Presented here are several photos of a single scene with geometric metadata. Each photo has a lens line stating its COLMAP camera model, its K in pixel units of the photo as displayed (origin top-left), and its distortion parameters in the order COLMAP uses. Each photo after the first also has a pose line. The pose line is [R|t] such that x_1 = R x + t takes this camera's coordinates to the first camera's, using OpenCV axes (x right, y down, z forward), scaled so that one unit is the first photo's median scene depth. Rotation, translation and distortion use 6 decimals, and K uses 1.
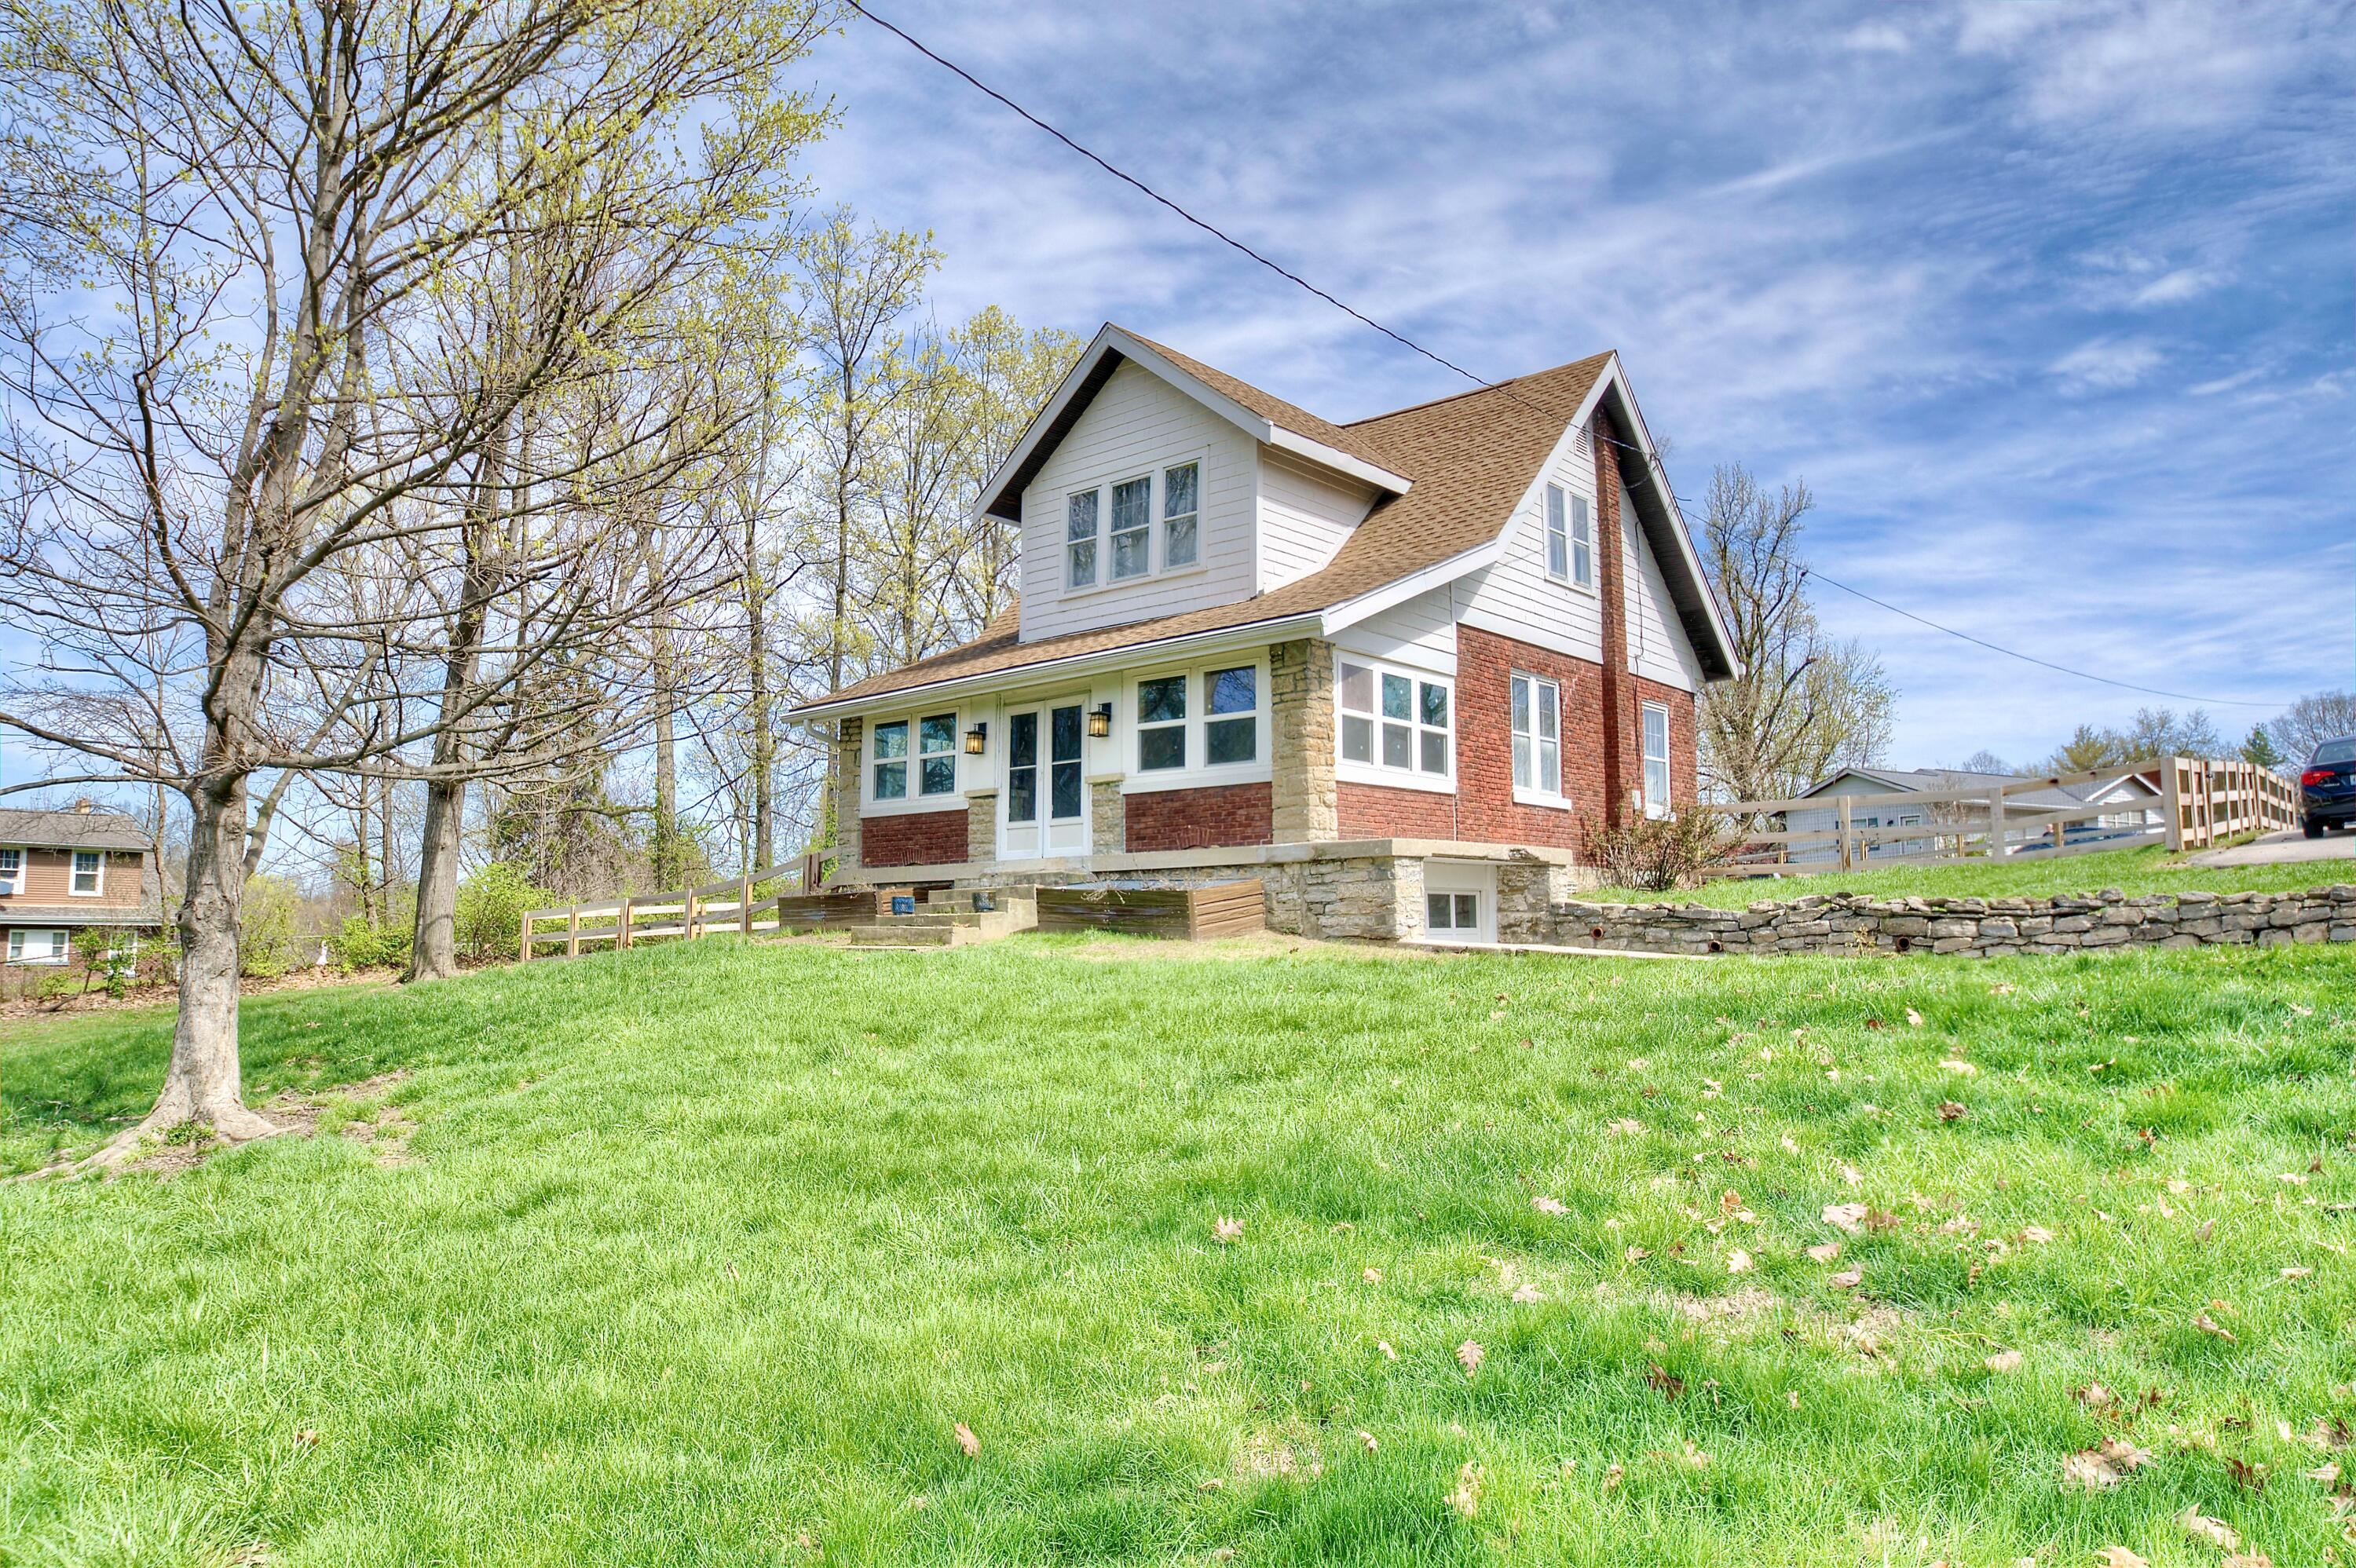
lens RADIAL K [[1468.0, 0, 1178.0], [0, 1468.0, 784.0], [0, 0, 1]] dist [-0.025656, -0.000902]
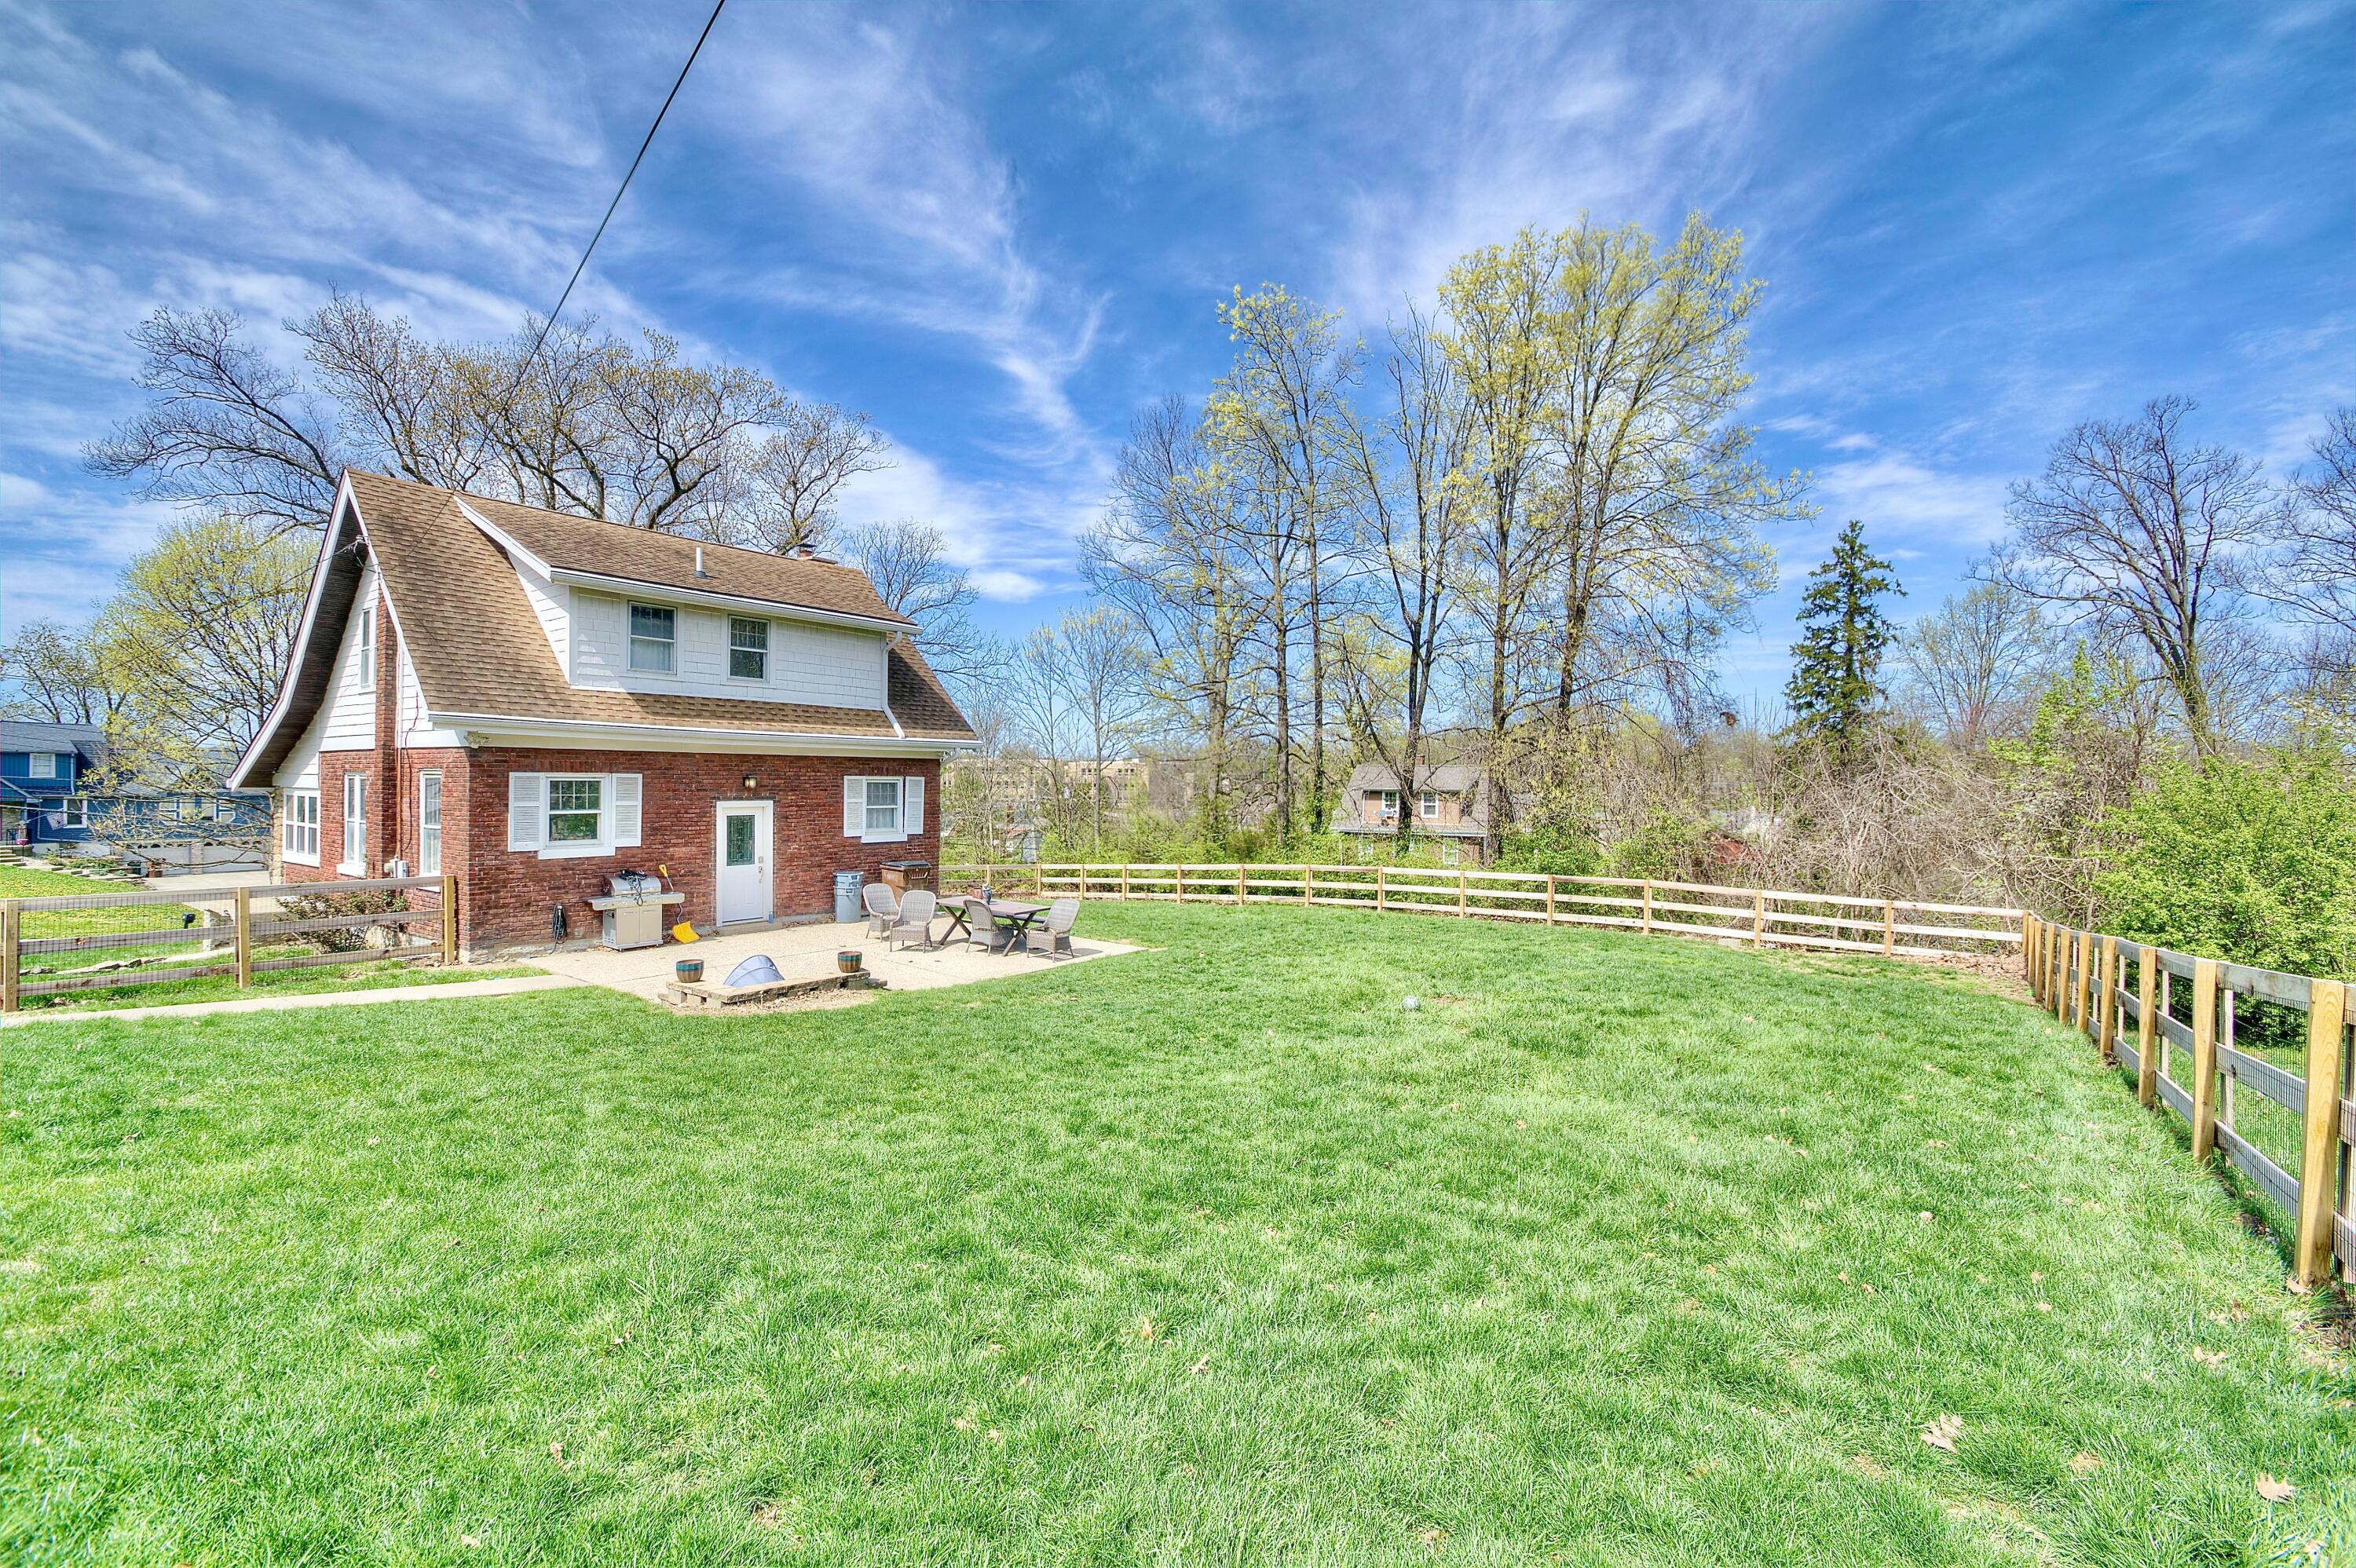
lens RADIAL K [[1024.4, 0, 1178.0], [0, 1024.4, 784.0], [0, 0, 1]] dist [0.000663, 0.000057]
pose [[0.083201, 0.001147, -0.996532, 1.322769], [0.092054, 0.995715, 0.008832, -0.005881], [0.992272, -0.092469, 0.082739, 1.800213]]
